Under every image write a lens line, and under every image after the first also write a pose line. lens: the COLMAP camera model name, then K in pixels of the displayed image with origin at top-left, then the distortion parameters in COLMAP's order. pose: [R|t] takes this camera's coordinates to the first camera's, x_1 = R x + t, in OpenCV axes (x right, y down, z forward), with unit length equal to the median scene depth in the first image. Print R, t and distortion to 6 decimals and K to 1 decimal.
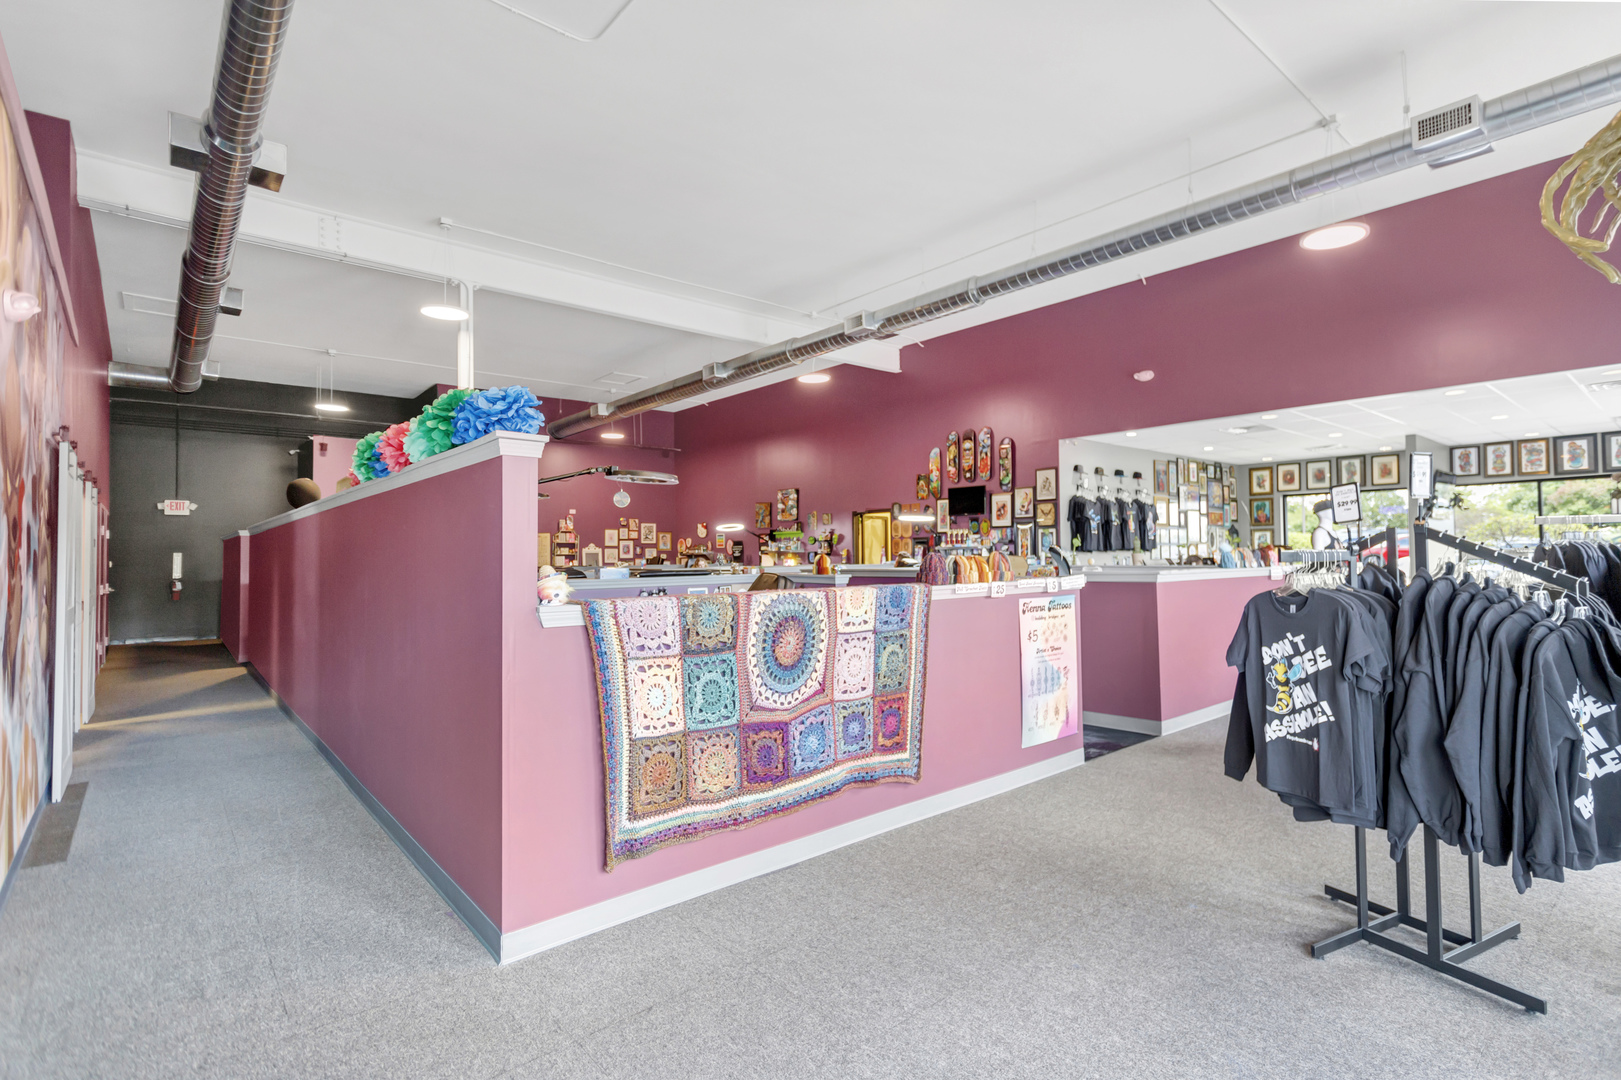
lens RADIAL K [[787.0, 0, 827.2], [0, 787.0, 539.4], [0, 0, 1]] dist [0.027749, 0.001109]
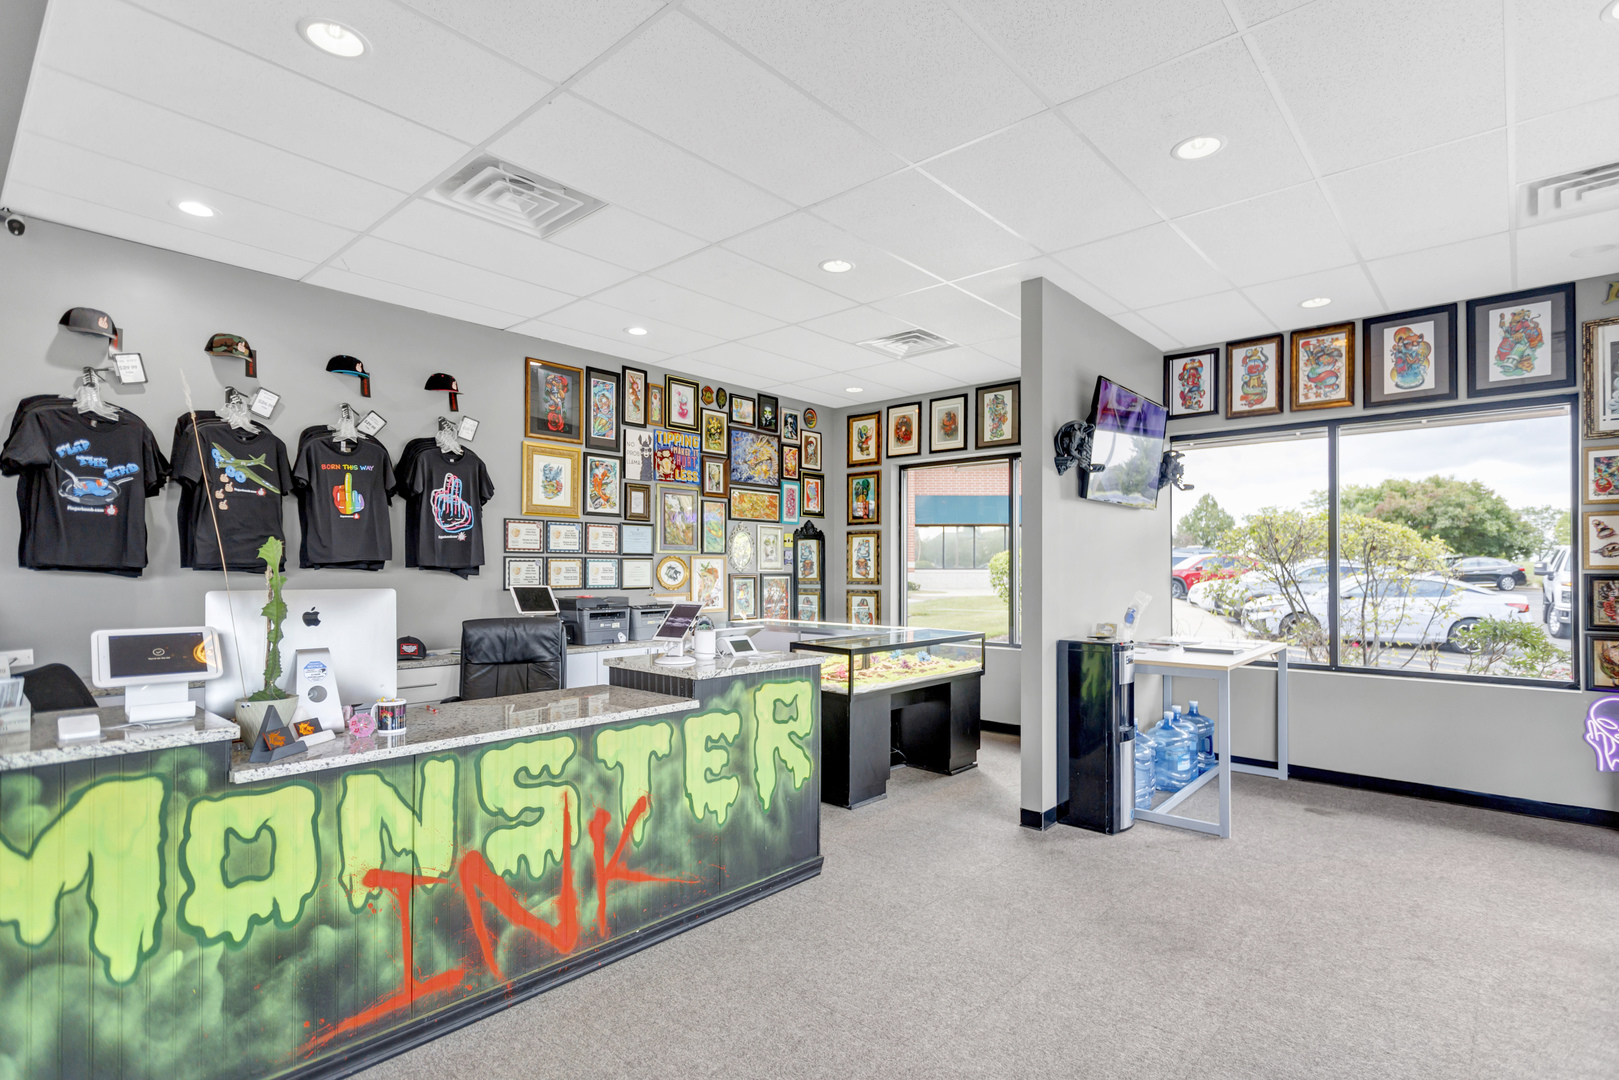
lens RADIAL K [[786.1, 0, 803.8], [0, 786.1, 553.6], [0, 0, 1]] dist [0.027749, 0.001109]
pose [[0.991662, 0.013083, 0.128200, 0.546599], [-0.013678, 0.999899, 0.003760, 0.000580], [-0.128138, -0.005482, 0.991741, 0.608546]]
